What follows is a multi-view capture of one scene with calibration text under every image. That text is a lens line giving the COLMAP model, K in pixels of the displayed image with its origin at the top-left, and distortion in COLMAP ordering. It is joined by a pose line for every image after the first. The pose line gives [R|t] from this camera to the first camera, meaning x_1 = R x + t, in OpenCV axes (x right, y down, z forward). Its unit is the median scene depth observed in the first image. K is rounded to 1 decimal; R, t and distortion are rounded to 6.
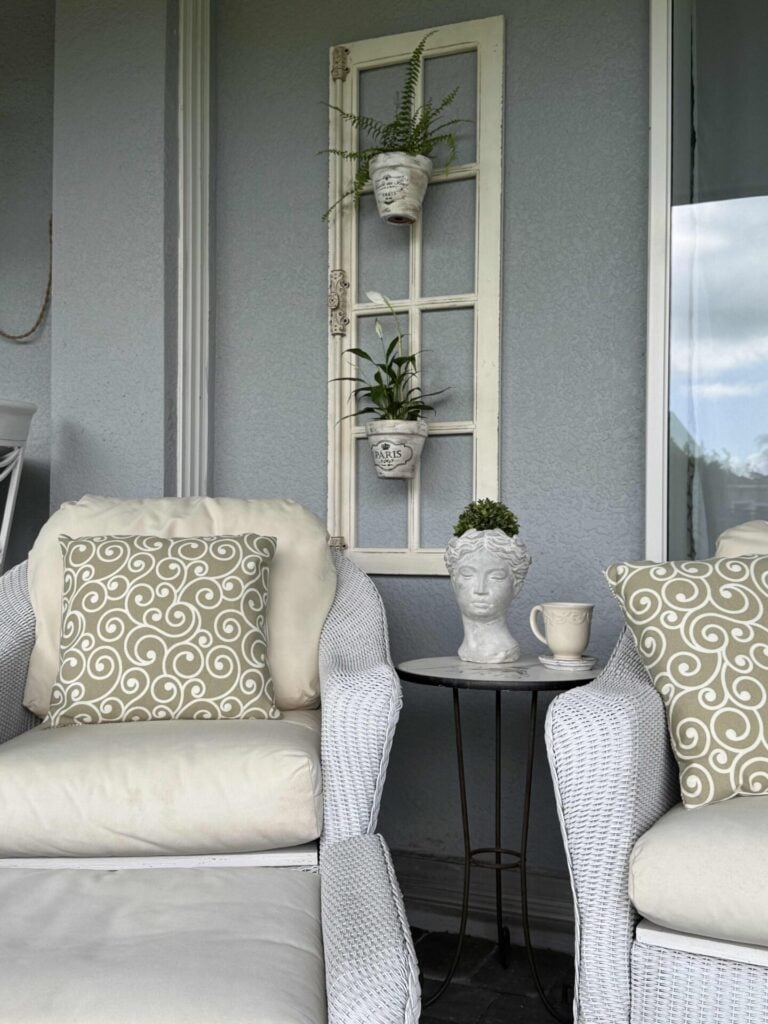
lens RADIAL K [[1068.2, 0, 379.9], [0, 1068.2, 513.1], [0, 0, 1]] dist [0.194294, -0.468859]
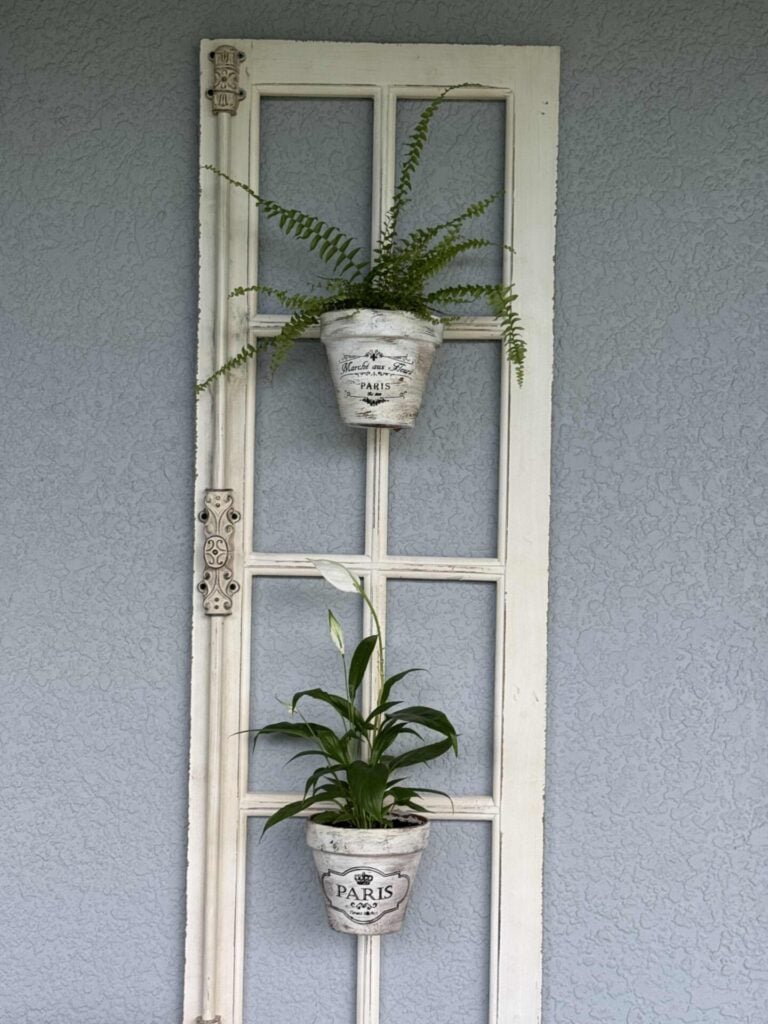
lens RADIAL K [[1702.0, 0, 384.0], [0, 1702.0, 512.0], [0, 0, 1]] dist [0.157884, -0.134915]
pose [[0.921343, 0.006185, 0.388702, -0.297730], [-0.021292, 0.999175, 0.034571, -0.259919], [-0.388167, -0.040128, 0.920715, 0.249299]]
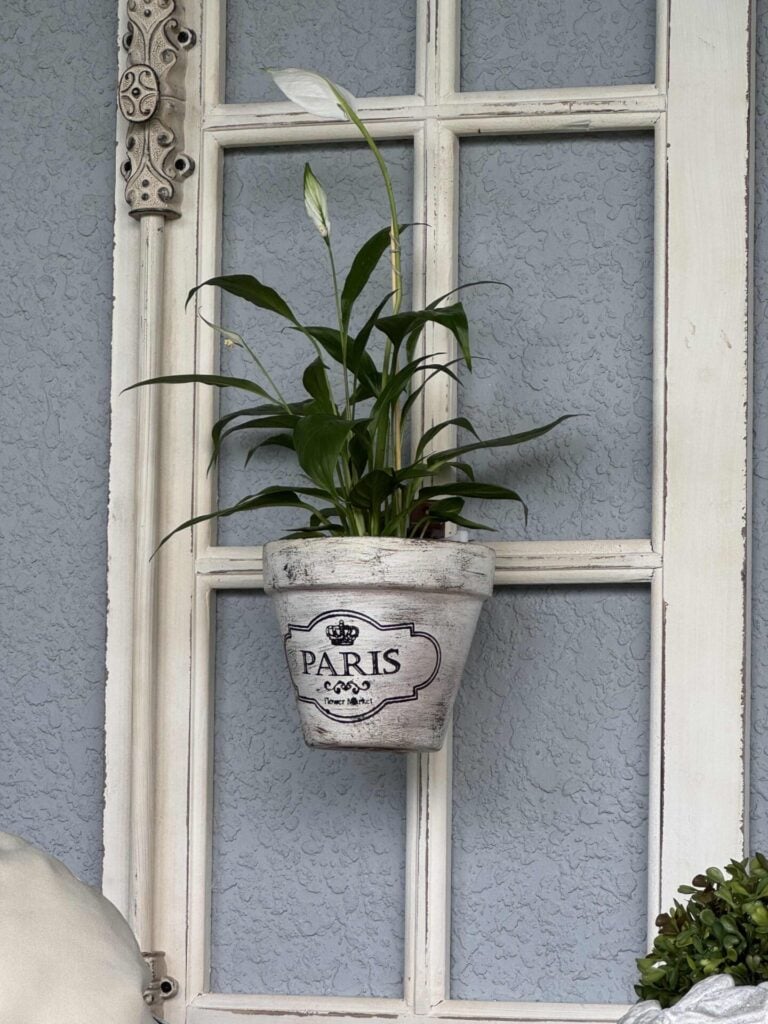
lens RADIAL K [[3742.5, 0, 383.8], [0, 3742.5, 493.7], [0, 0, 1]] dist [-0.615340, 17.486633]
pose [[0.996178, 0.014712, 0.086093, -0.065244], [-0.009513, 0.998123, -0.060493, -0.039832], [-0.086821, 0.059443, 0.994449, 0.052549]]
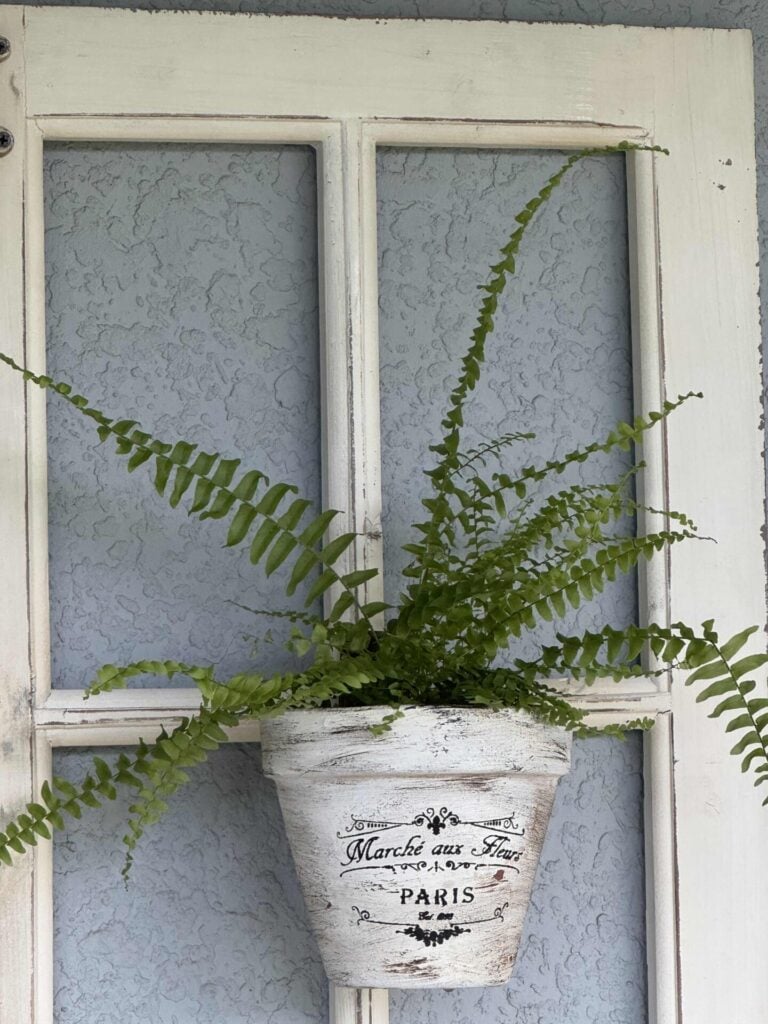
lens RADIAL K [[3742.5, 0, 383.8], [0, 3742.5, 493.7], [0, 0, 1]] dist [-0.615340, 17.486633]
pose [[0.787884, 0.007064, 0.615783, -0.423579], [0.008231, 0.999724, -0.021999, -0.350439], [-0.615768, 0.022401, 0.787609, 0.450837]]
